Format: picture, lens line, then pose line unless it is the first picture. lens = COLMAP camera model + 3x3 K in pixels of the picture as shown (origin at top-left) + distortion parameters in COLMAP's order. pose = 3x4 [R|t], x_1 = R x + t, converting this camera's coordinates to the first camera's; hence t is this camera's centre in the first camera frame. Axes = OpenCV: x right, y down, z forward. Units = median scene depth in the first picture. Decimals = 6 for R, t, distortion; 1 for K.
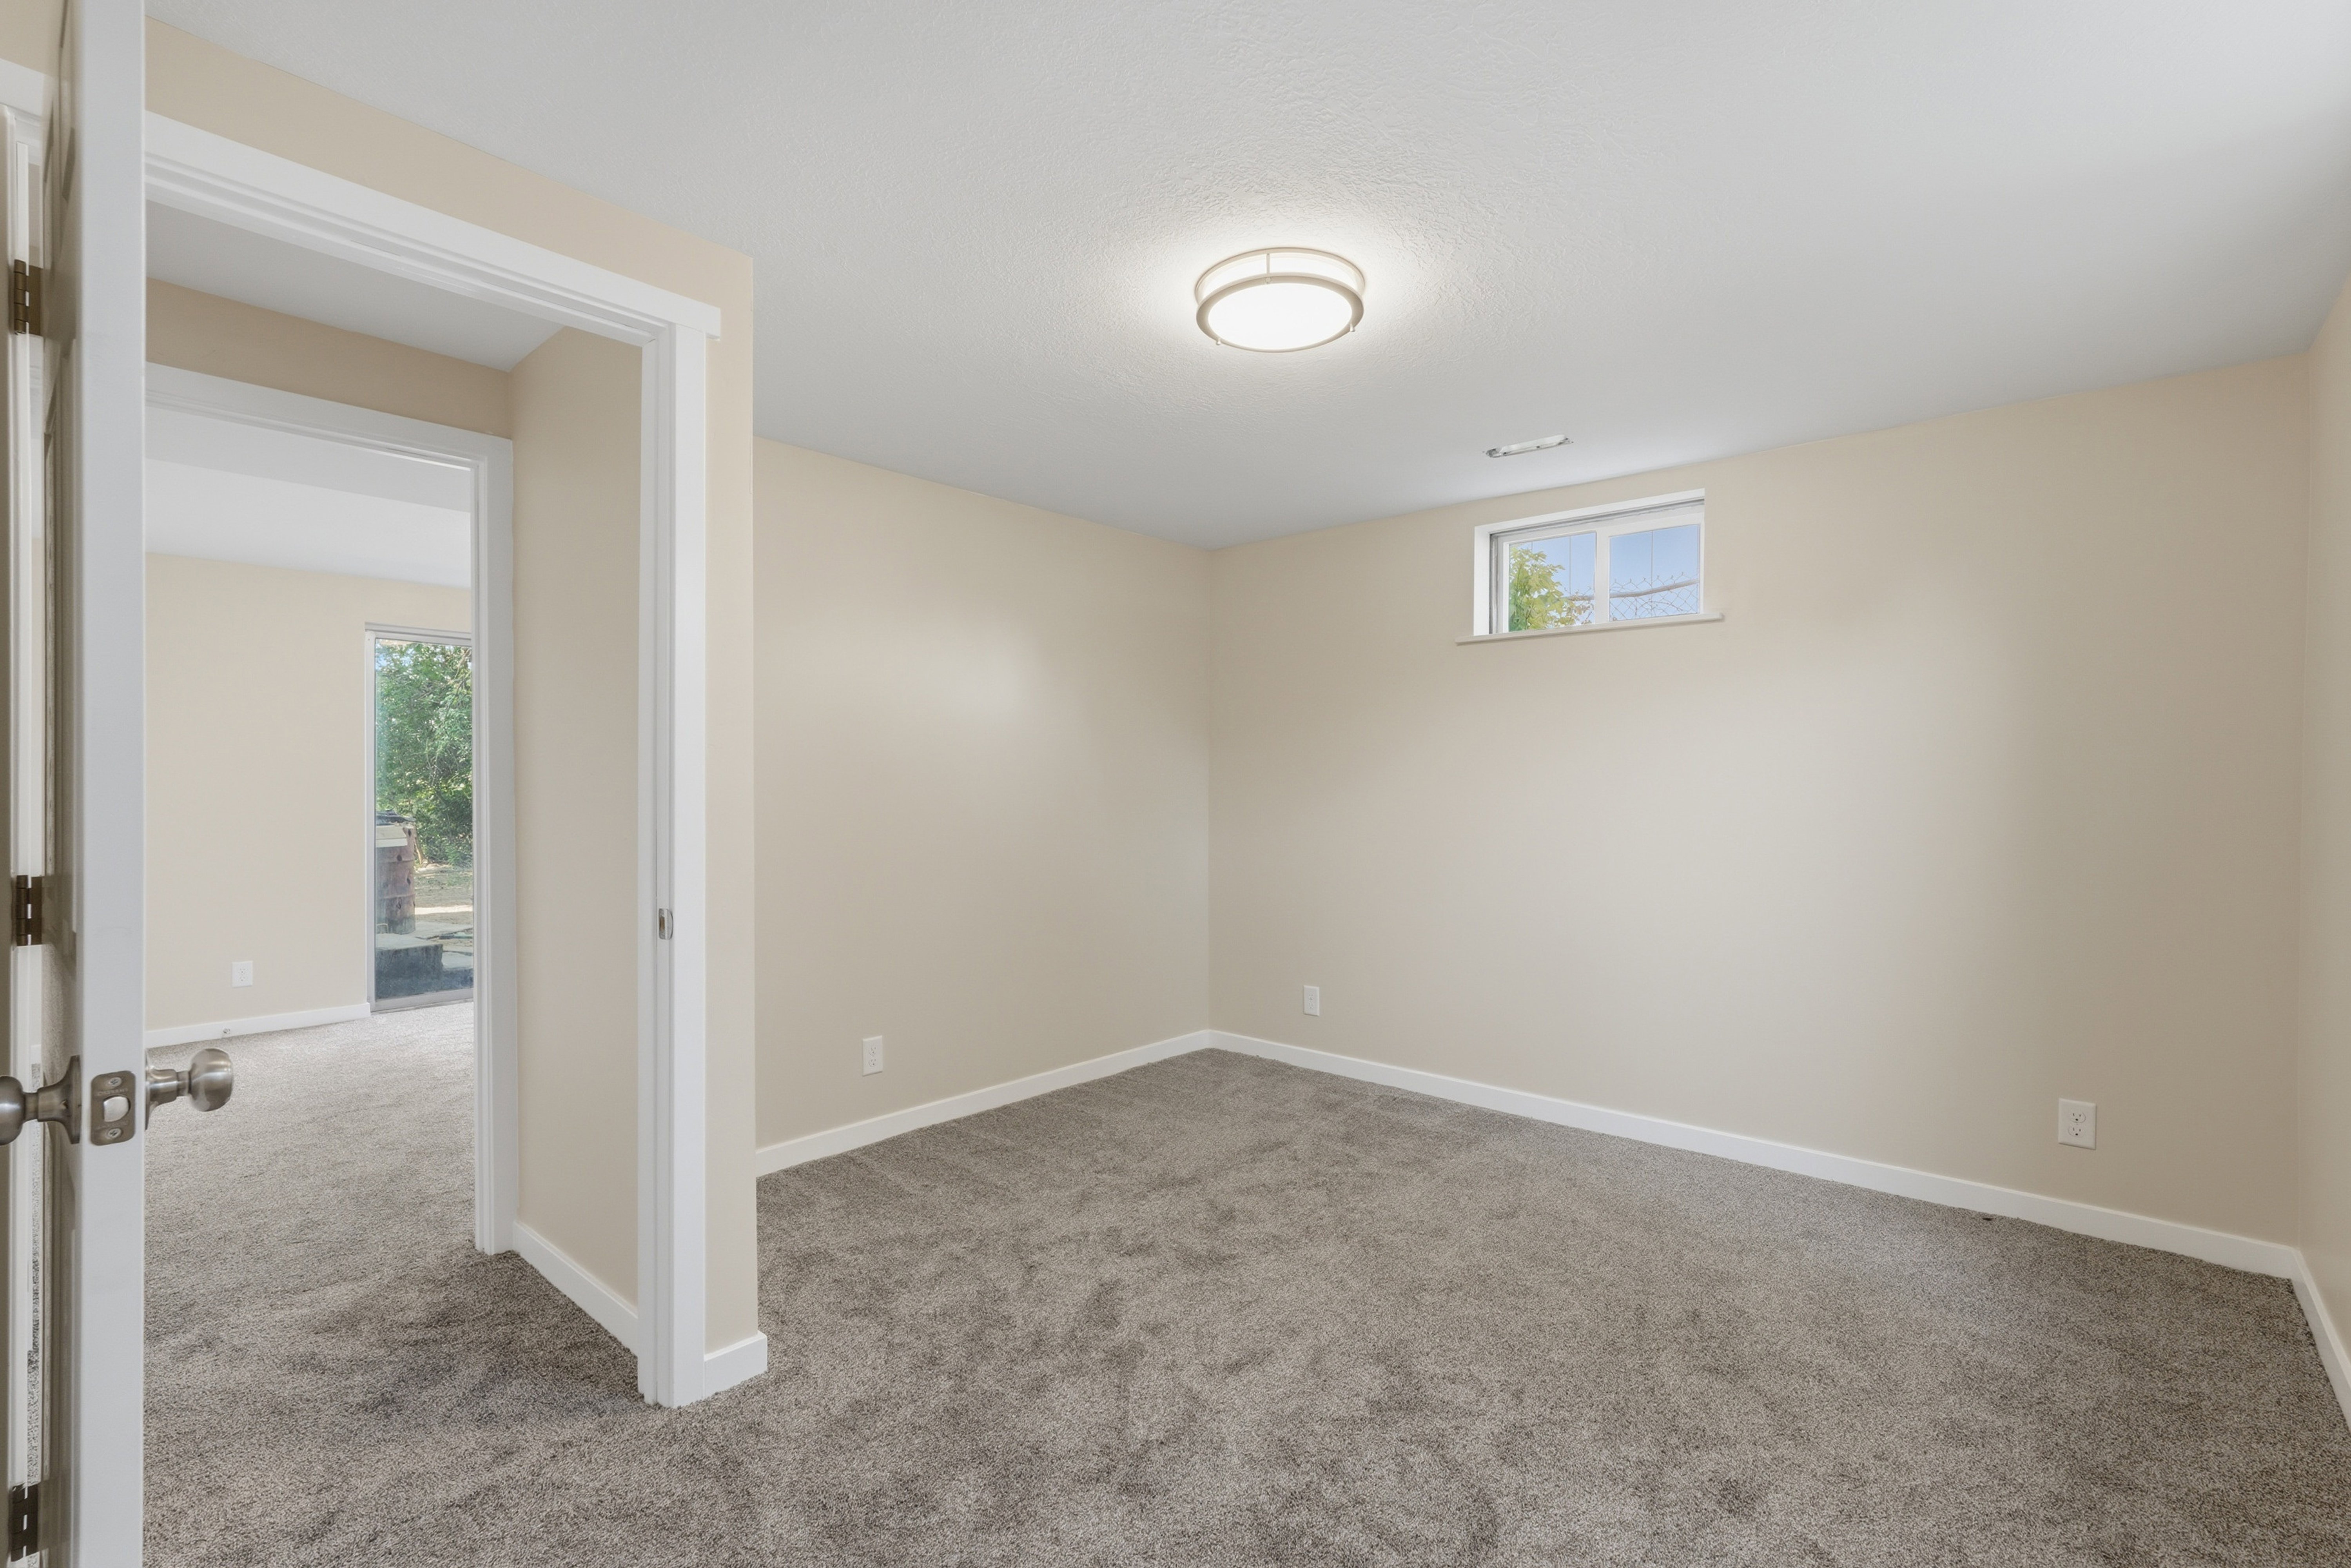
lens RADIAL K [[1045.8, 0, 1177.0], [0, 1045.8, 794.9], [0, 0, 1]] dist [-0.000697, 0.000693]
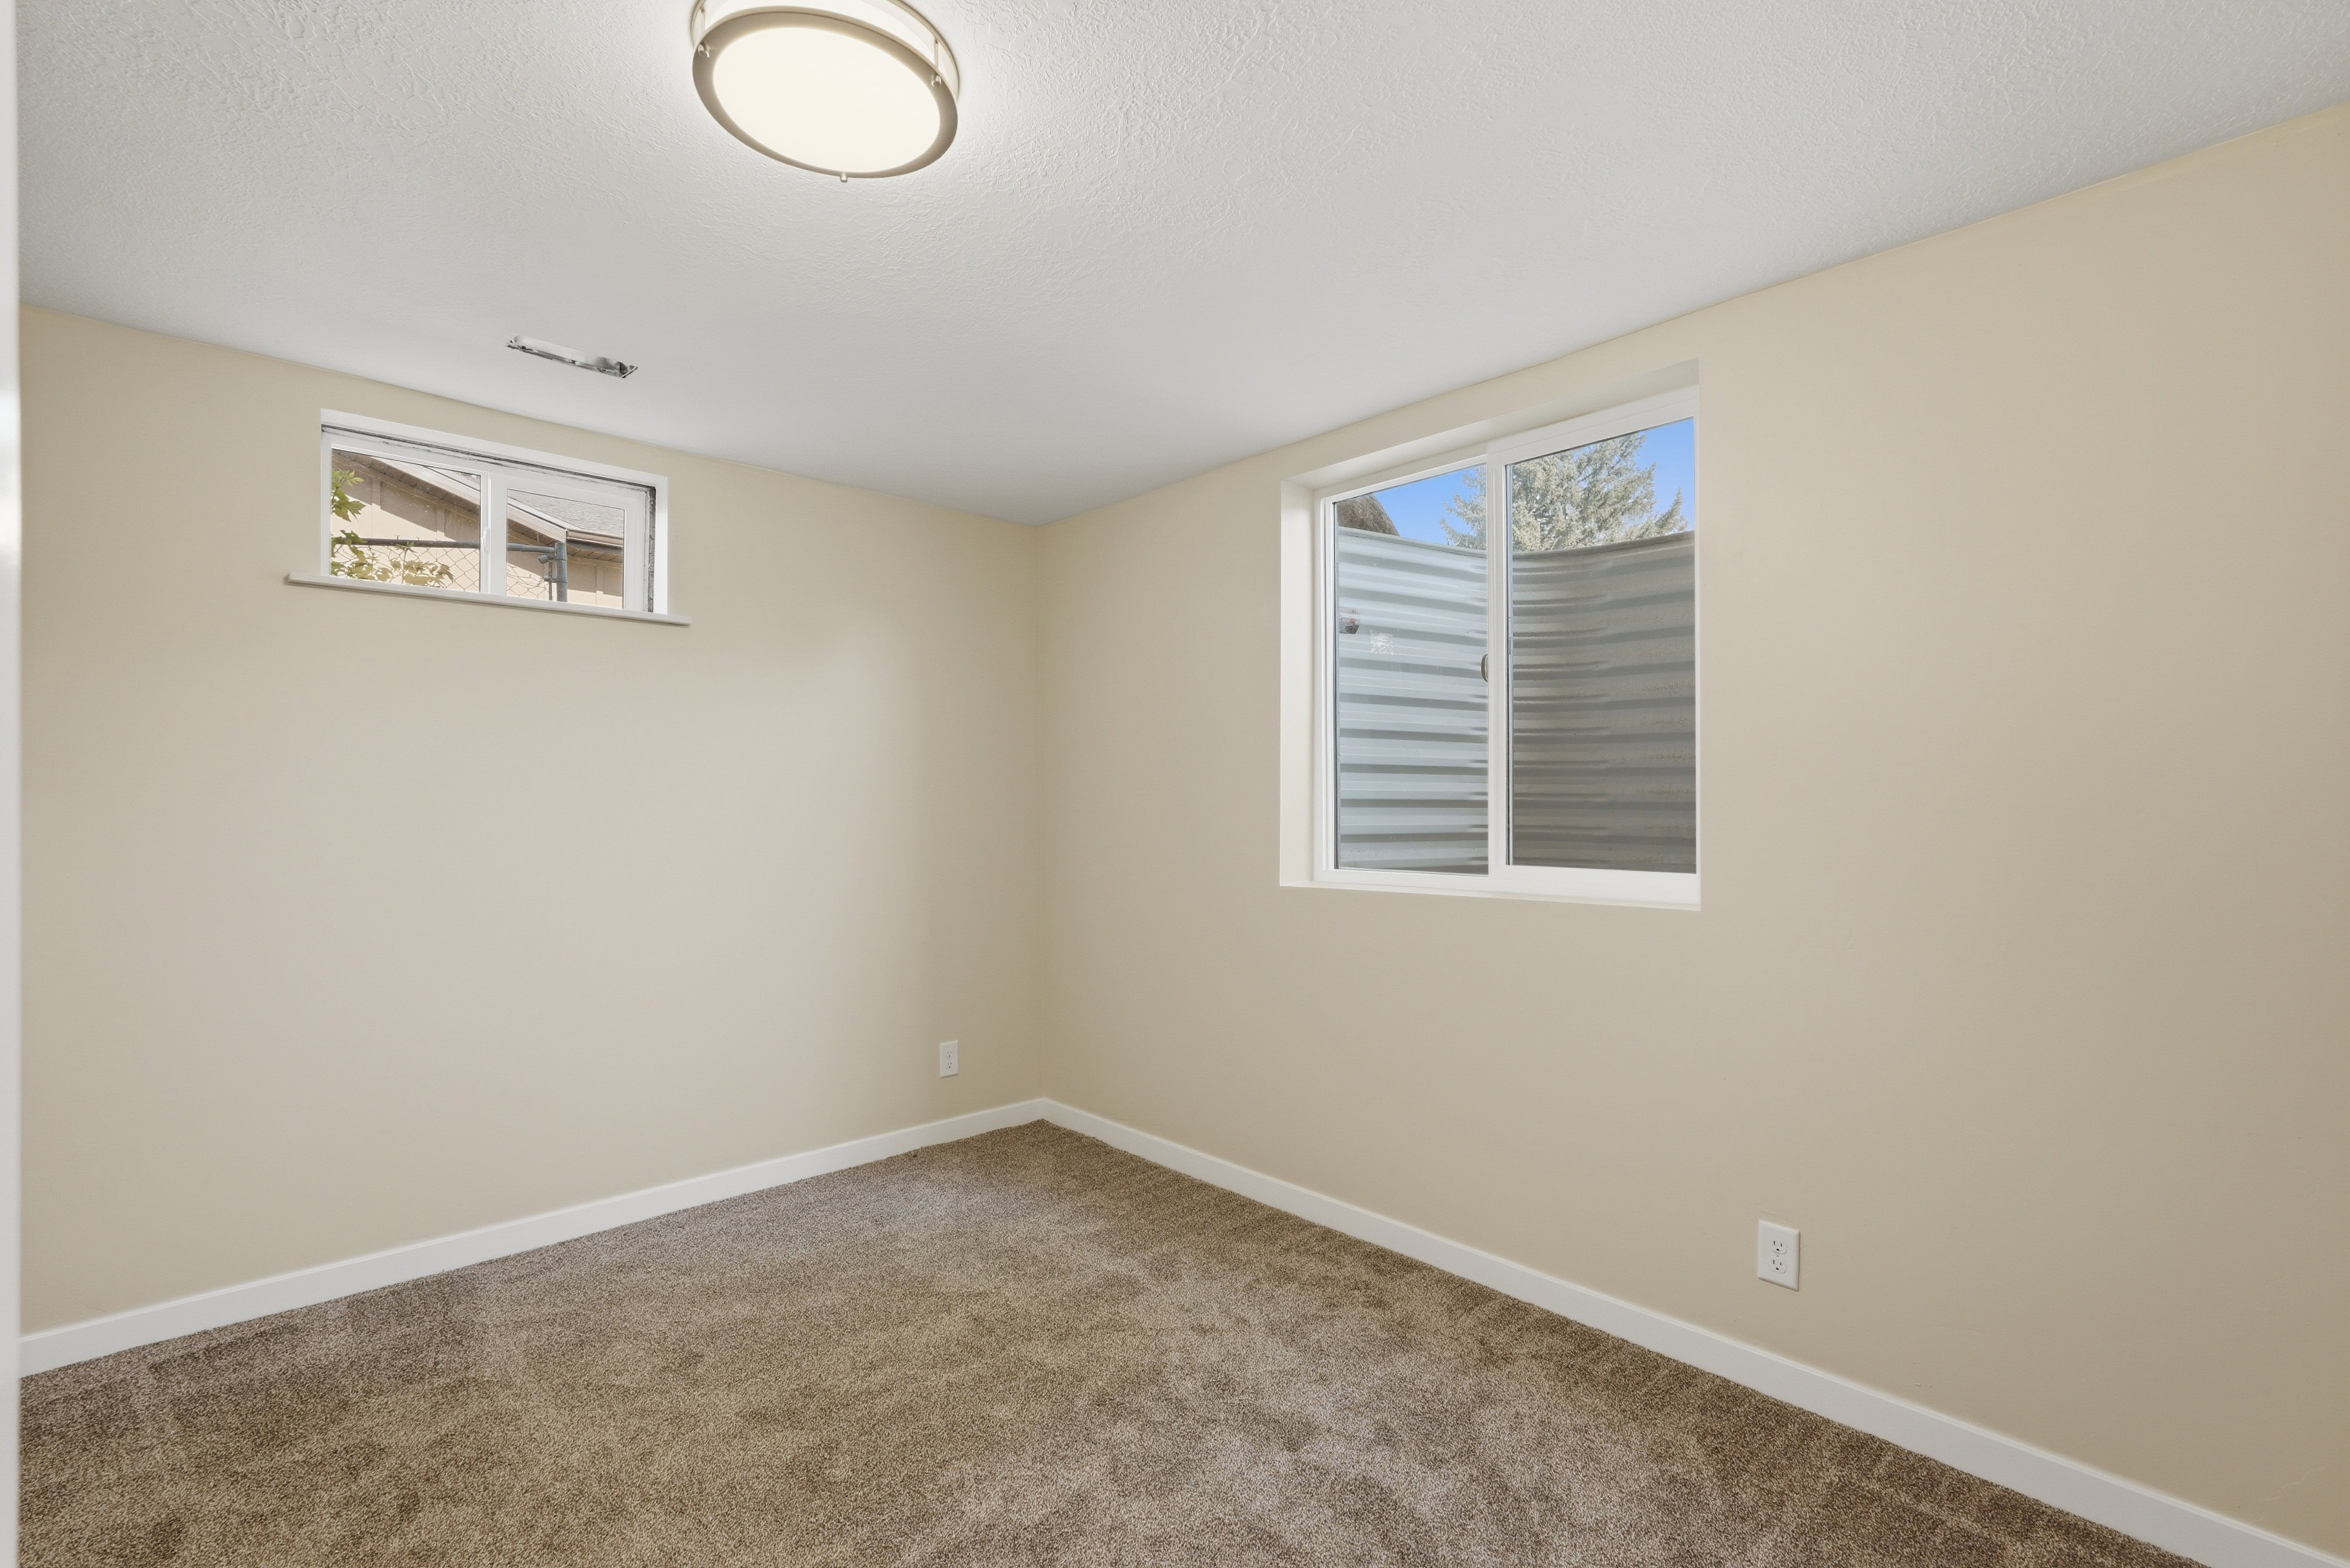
lens RADIAL K [[1045.2, 0, 1176.5], [0, 1045.2, 794.9], [0, 0, 1]] dist [-0.000697, 0.000693]
pose [[0.104346, -0.001737, 0.994540, -0.392369], [0.005053, 0.999986, 0.001216, -0.024063], [-0.994528, 0.004898, 0.104354, 0.496187]]
